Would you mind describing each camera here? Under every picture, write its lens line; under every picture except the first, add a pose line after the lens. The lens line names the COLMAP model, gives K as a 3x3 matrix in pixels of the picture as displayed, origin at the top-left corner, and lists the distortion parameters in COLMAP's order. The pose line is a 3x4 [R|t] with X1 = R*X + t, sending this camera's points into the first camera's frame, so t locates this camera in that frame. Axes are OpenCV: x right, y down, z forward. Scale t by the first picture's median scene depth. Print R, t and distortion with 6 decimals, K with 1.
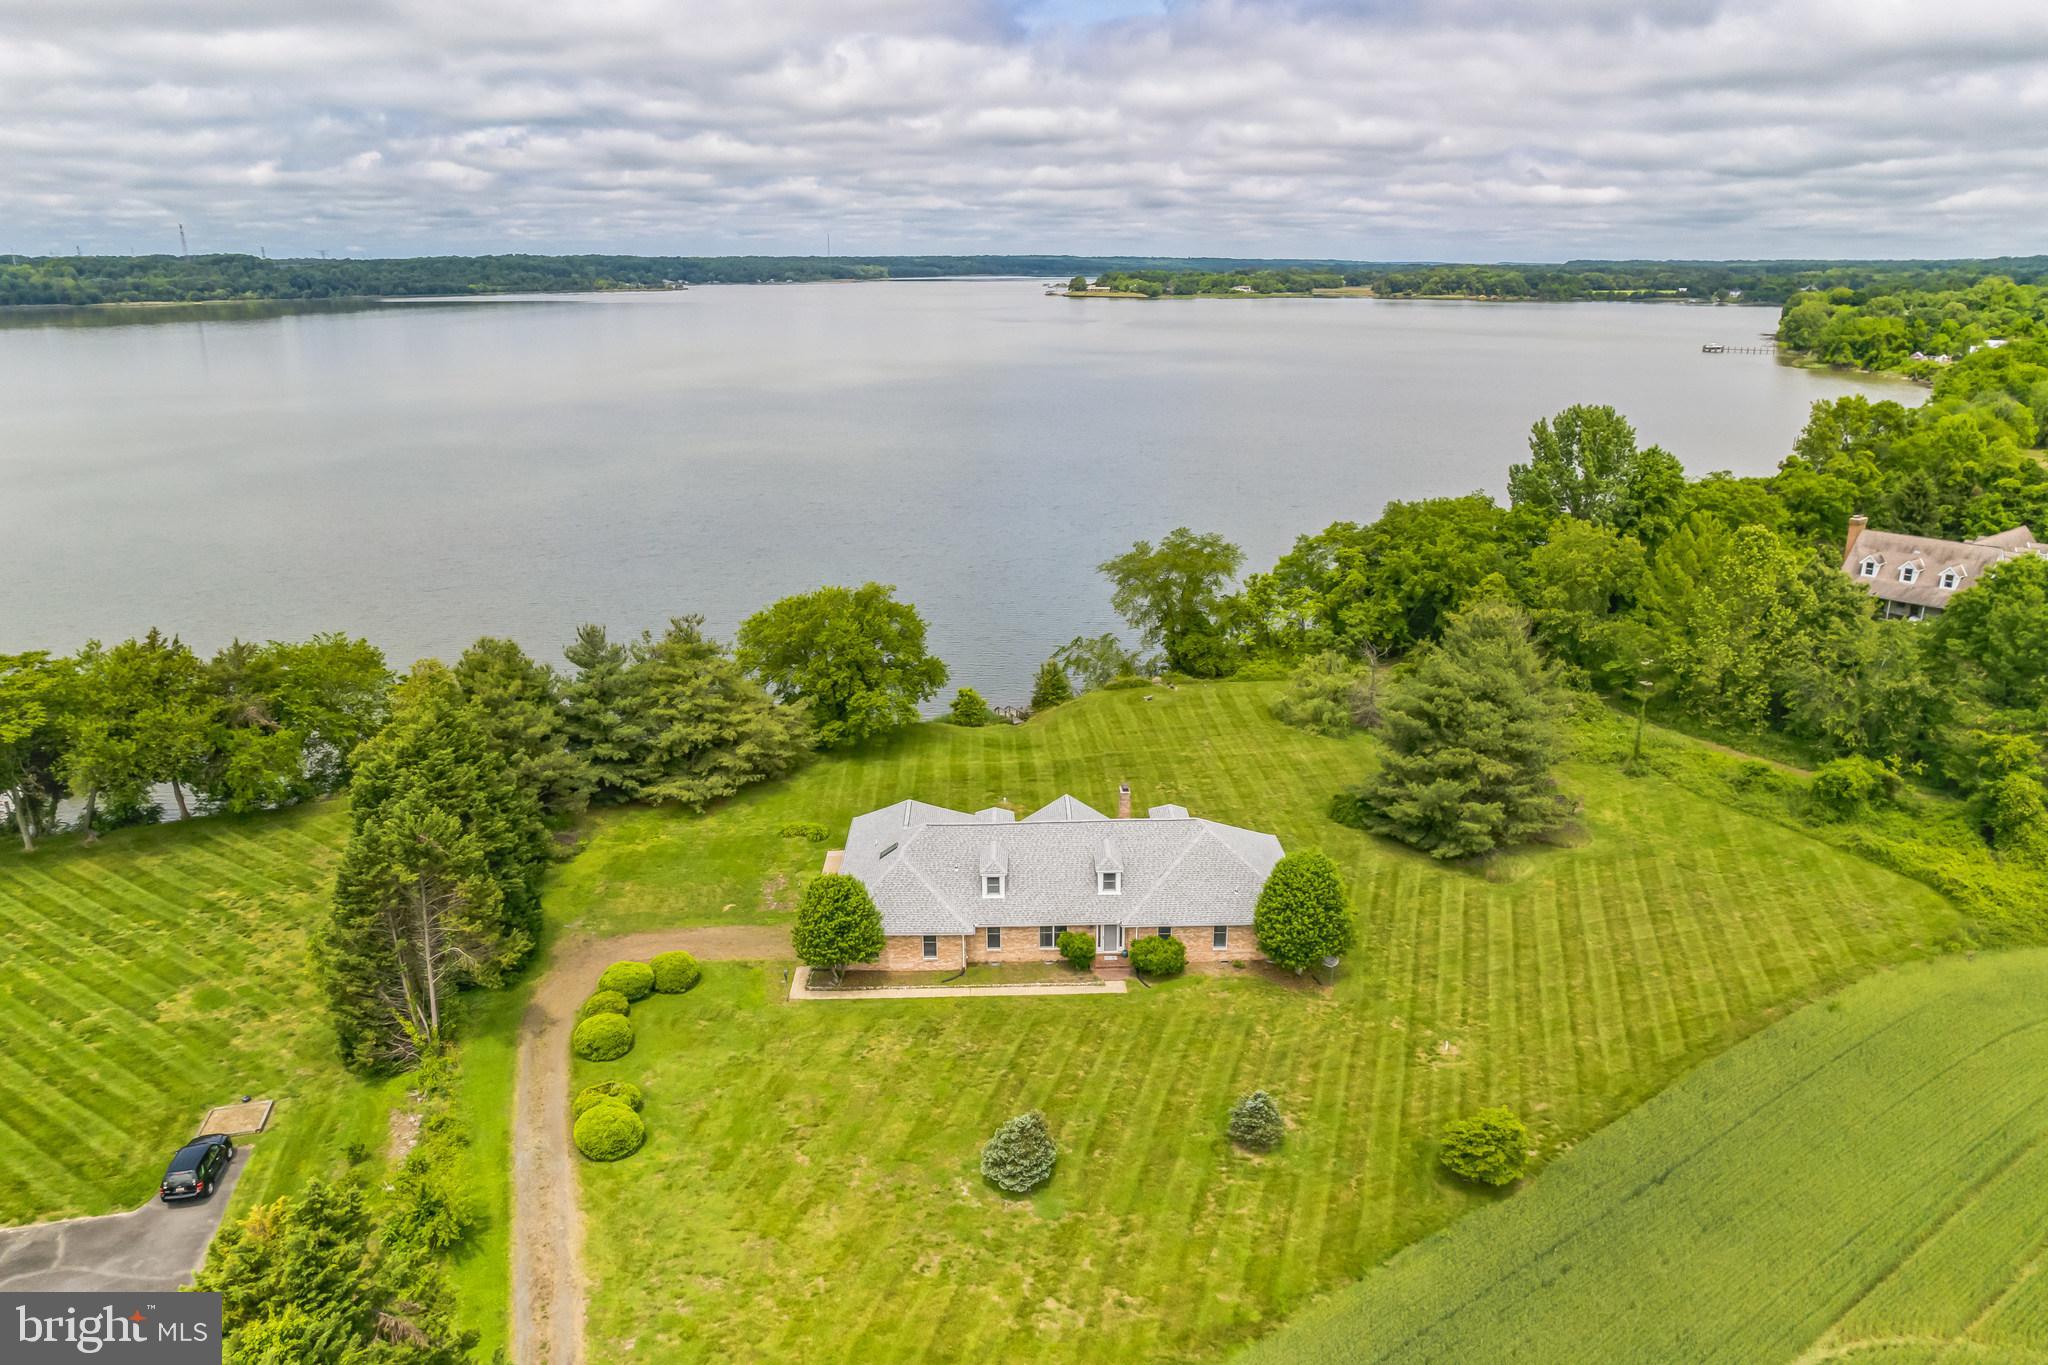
lens RADIAL K [[1298.5, 0, 1024.0], [0, 1298.5, 682.5], [0, 0, 1]] dist [-0.056726, 0.047483]
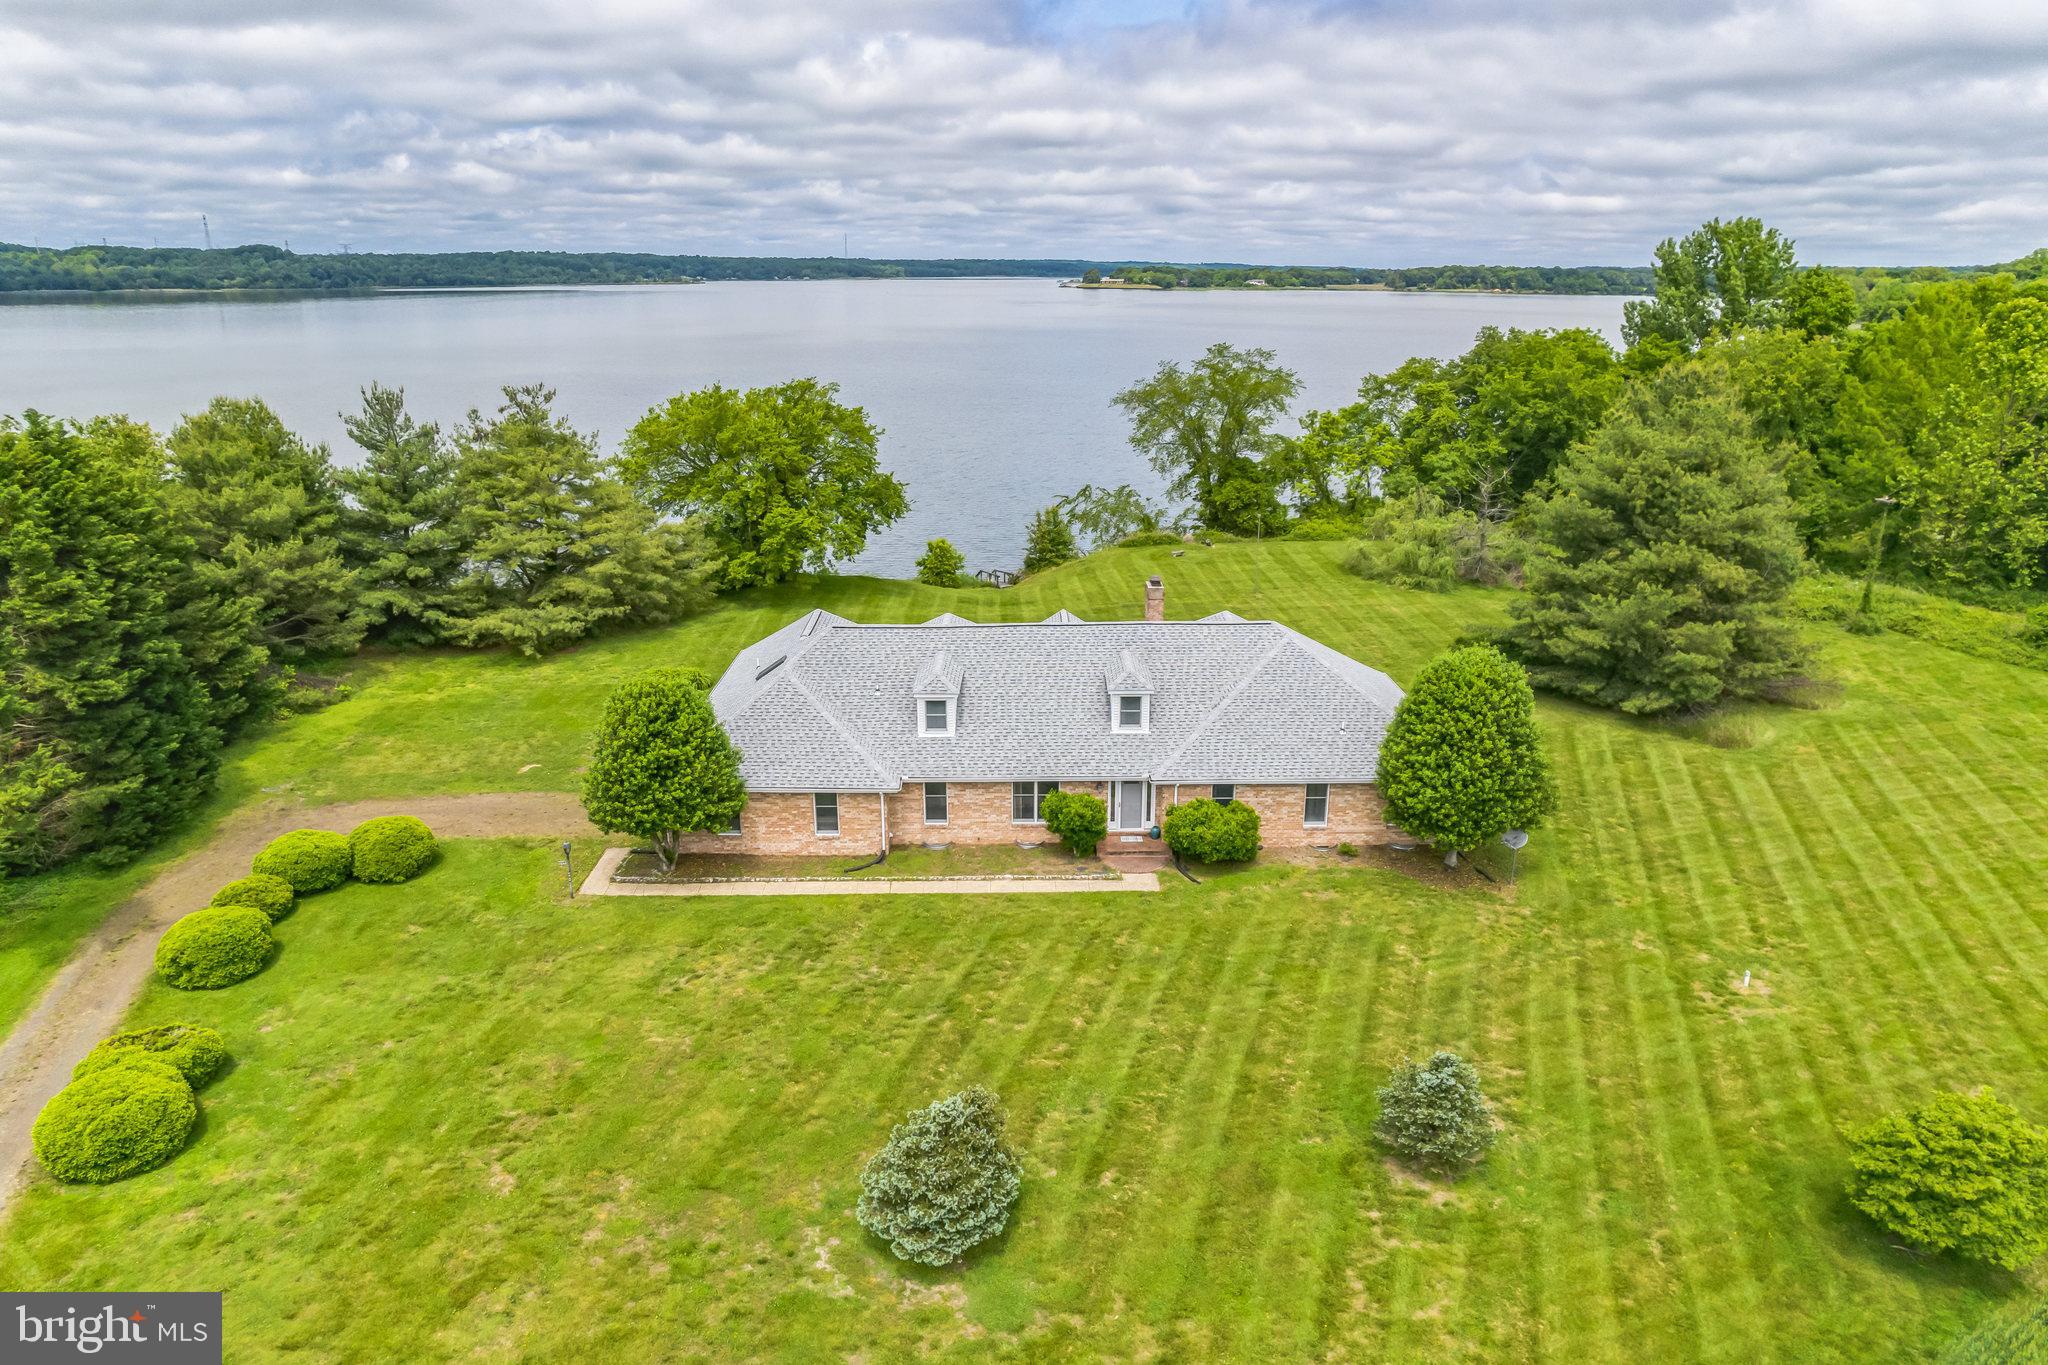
lens RADIAL K [[1288.1, 0, 1024.0], [0, 1288.1, 682.5], [0, 0, 1]] dist [-0.074394, 0.065293]
pose [[0.999928, 0.007986, -0.008921, 0.022409], [-0.007956, 0.999963, 0.003393, 0.141678], [0.008948, -0.003322, 0.999954, 0.416207]]
